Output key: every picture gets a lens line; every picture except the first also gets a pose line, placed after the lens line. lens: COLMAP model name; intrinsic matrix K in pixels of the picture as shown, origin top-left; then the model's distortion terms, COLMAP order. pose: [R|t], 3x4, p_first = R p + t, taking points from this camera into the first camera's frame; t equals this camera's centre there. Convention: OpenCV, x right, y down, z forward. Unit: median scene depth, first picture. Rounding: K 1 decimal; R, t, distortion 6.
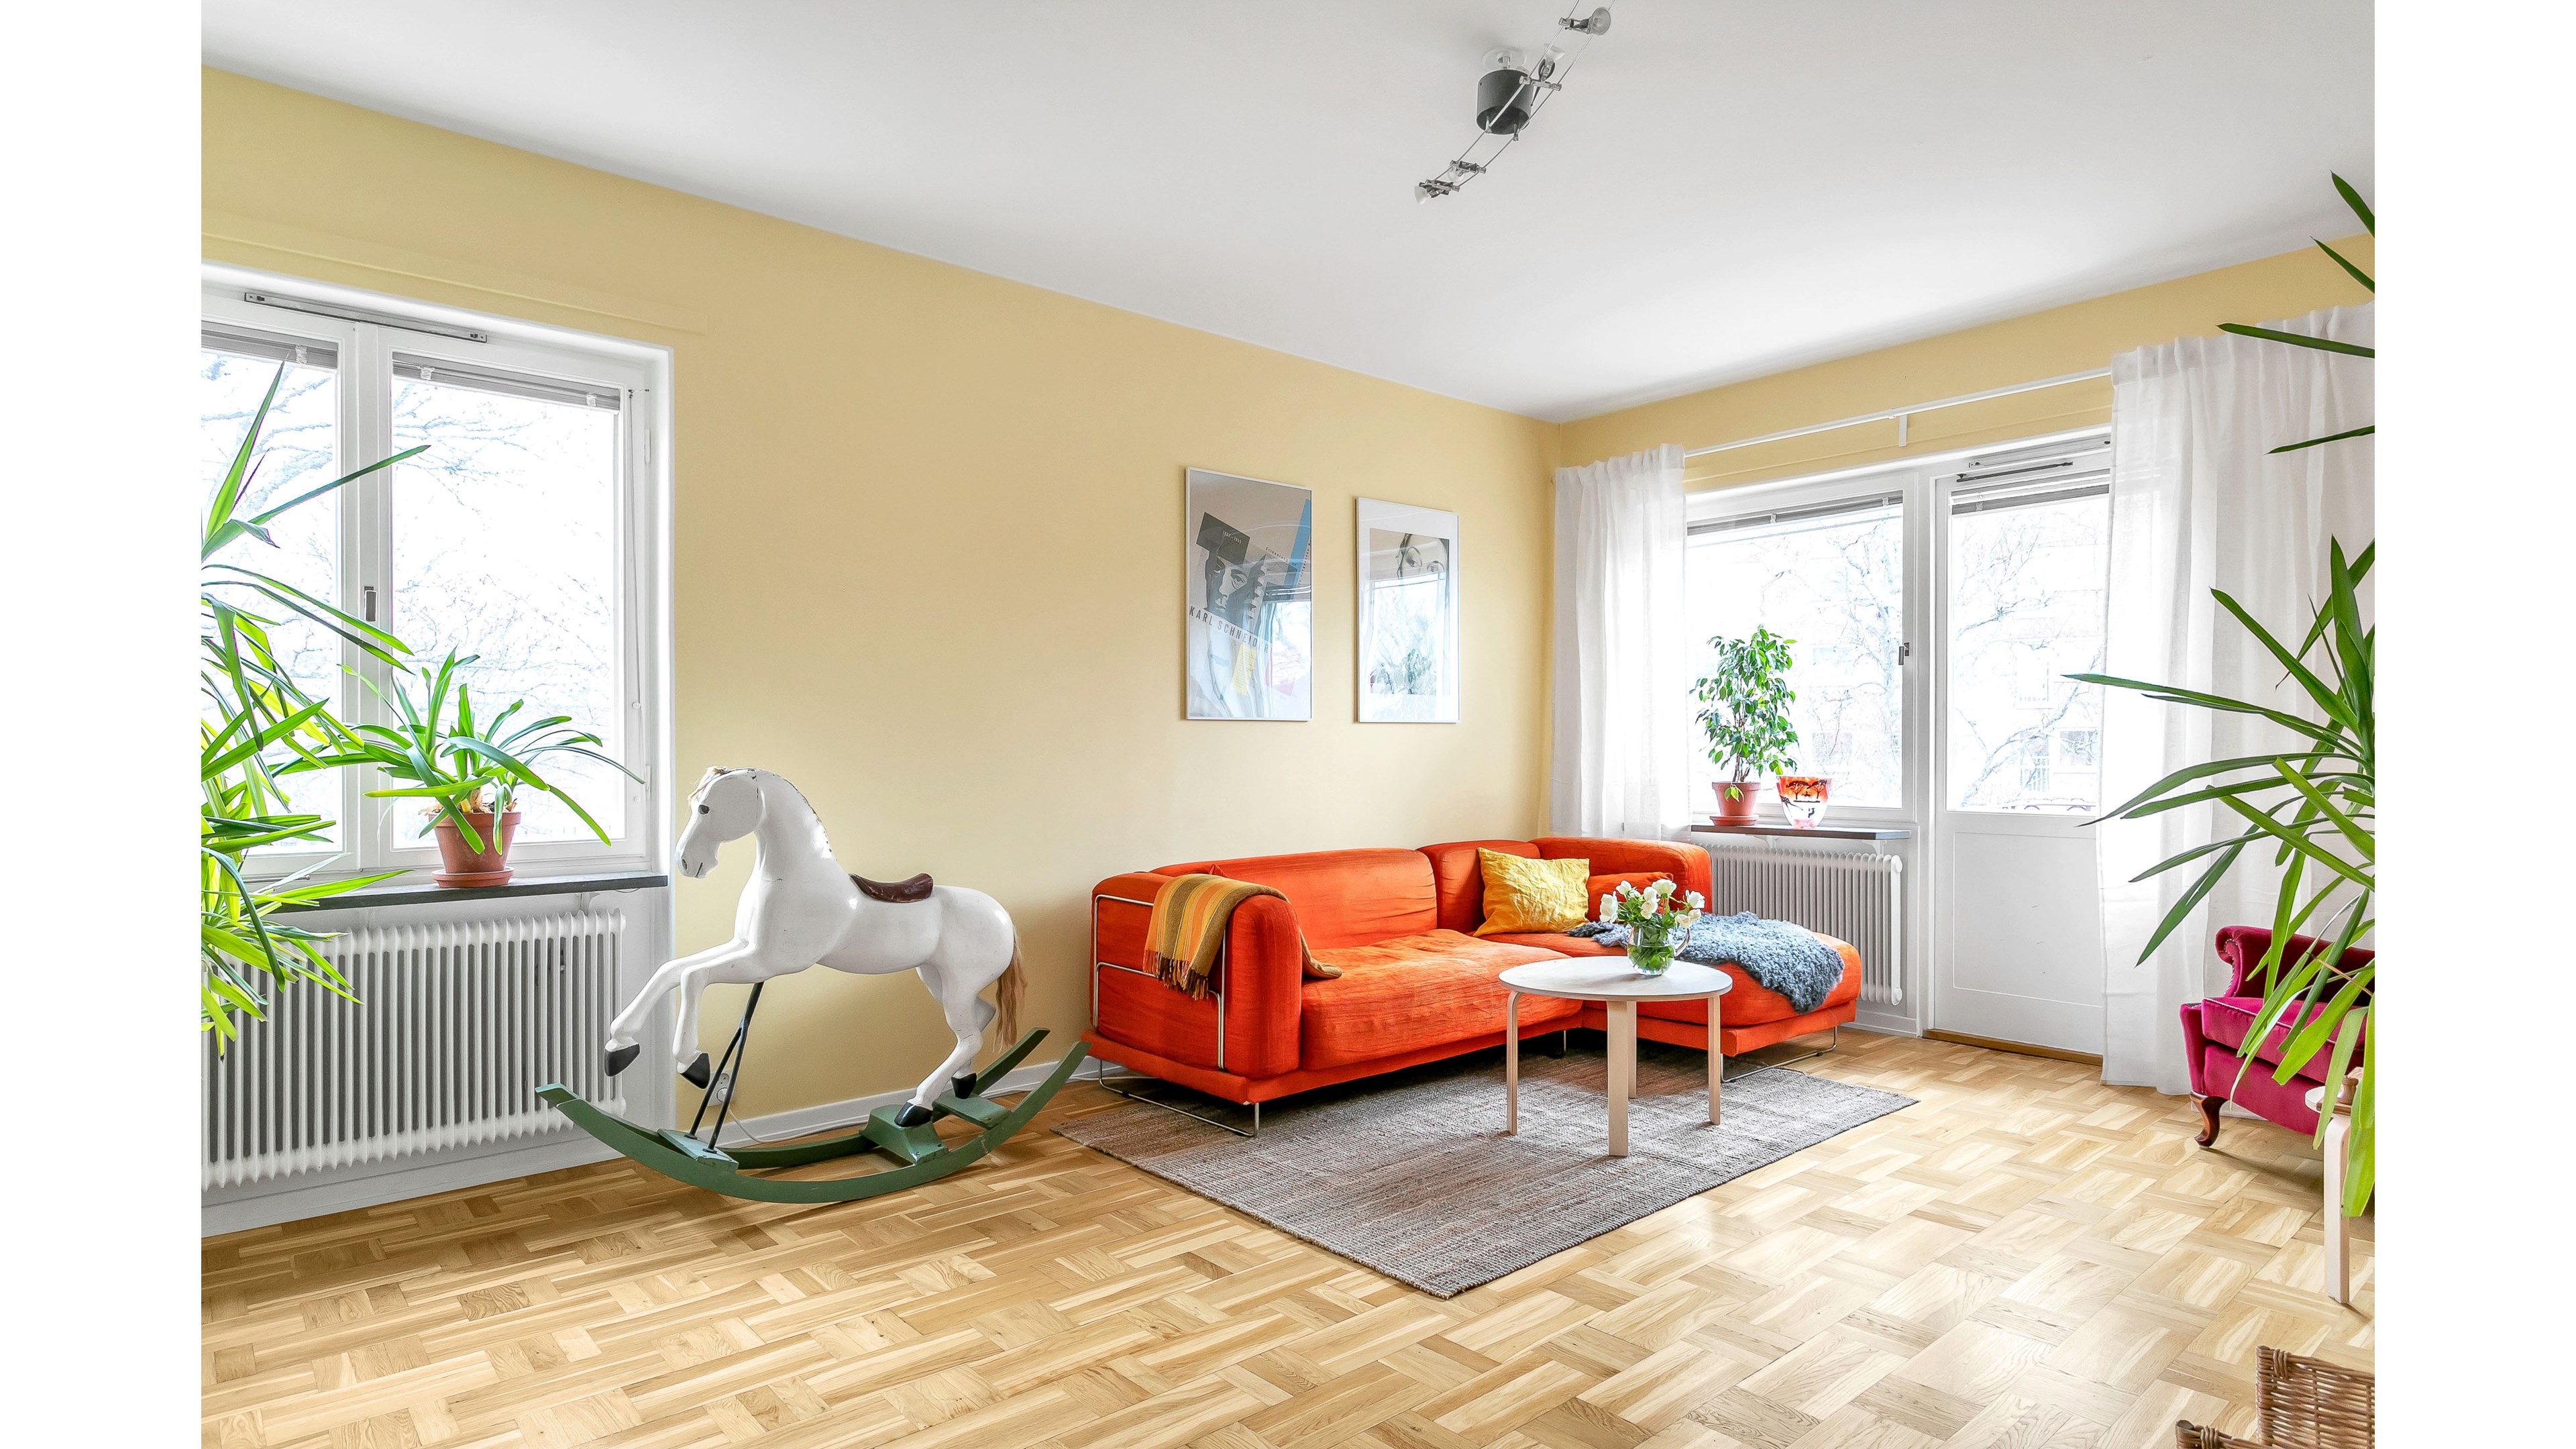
lens RADIAL K [[1307.1, 0, 1289.0], [0, 1307.1, 742.7], [0, 0, 1]] dist [-0.005108, 0.000182]
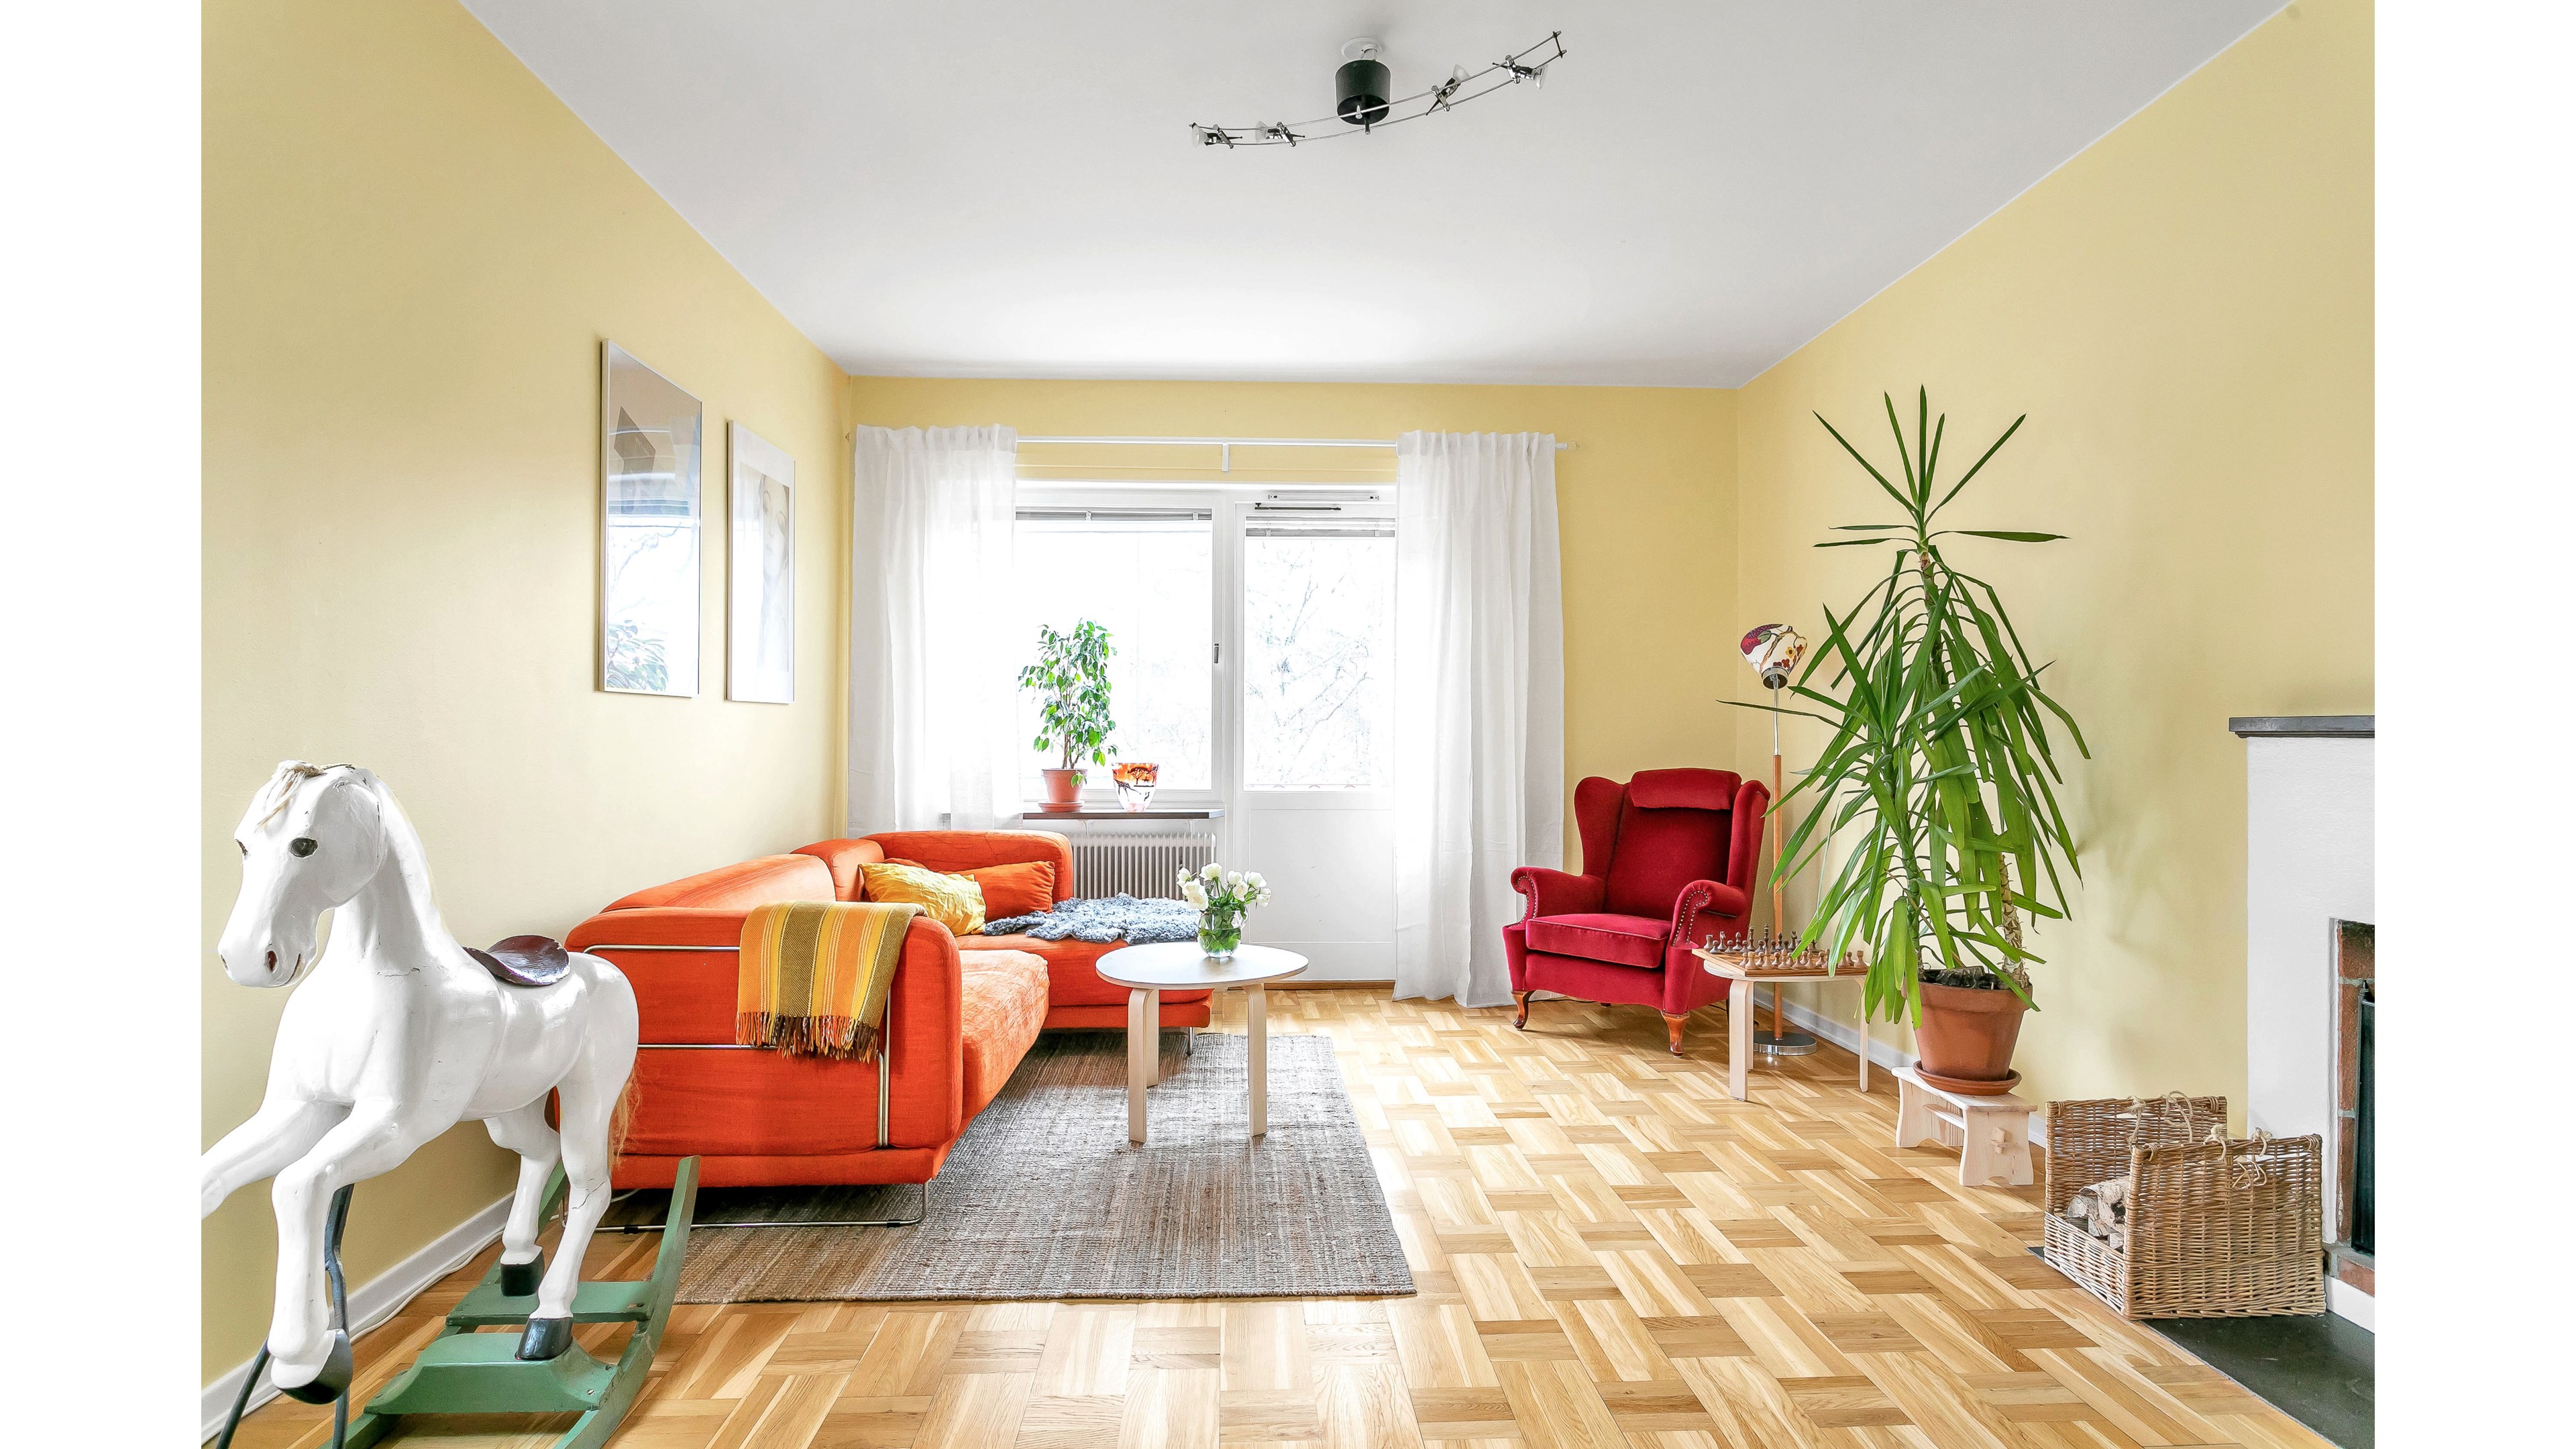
lens RADIAL K [[1312.1, 0, 1289.9], [0, 1312.1, 728.4], [0, 0, 1]] dist [-0.000811, 0.000297]
pose [[0.616057, 0.010476, 0.787632, -0.440022], [-0.009749, 0.999936, -0.005675, 0.003119], [-0.787642, -0.004182, 0.616119, 0.281427]]
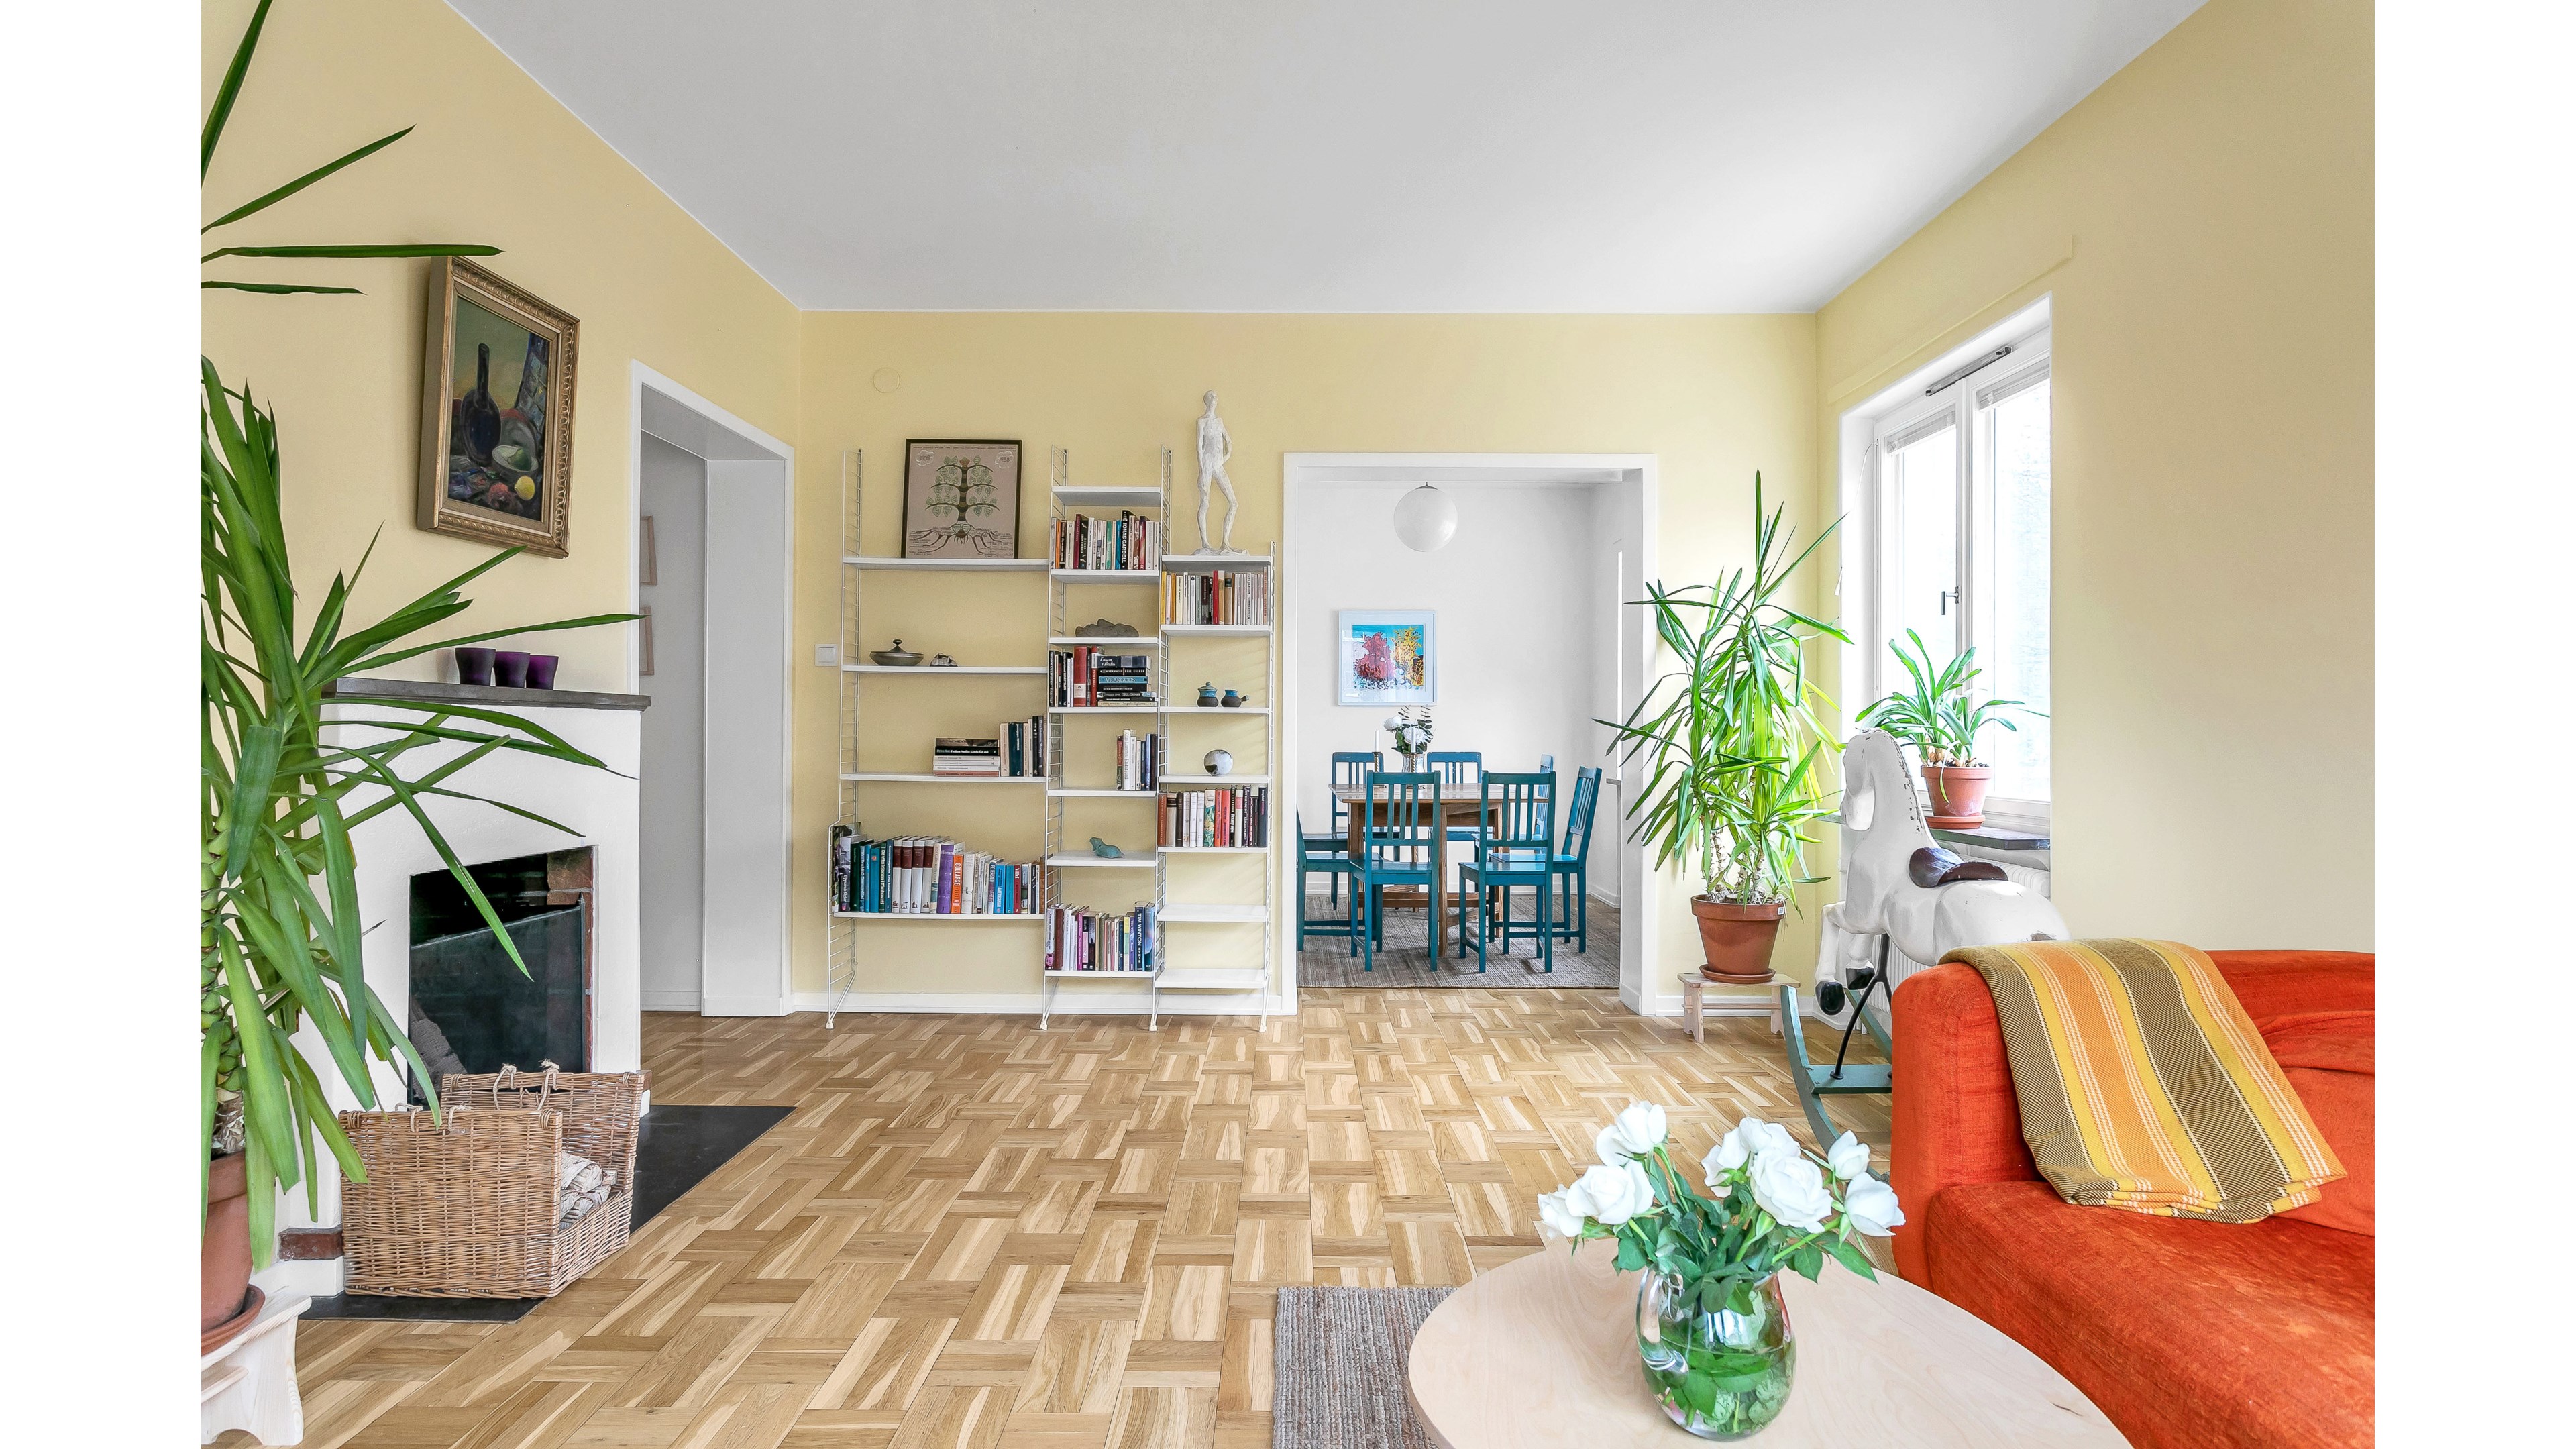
lens RADIAL K [[1312.1, 0, 1292.9], [0, 1312.1, 722.4], [0, 0, 1]] dist [-0.000811, 0.000297]
pose [[-0.655490, -0.003089, -0.755198, 0.499847], [0.003116, 0.999972, -0.006794, 0.014303], [0.755198, -0.006807, -0.655462, 0.986156]]
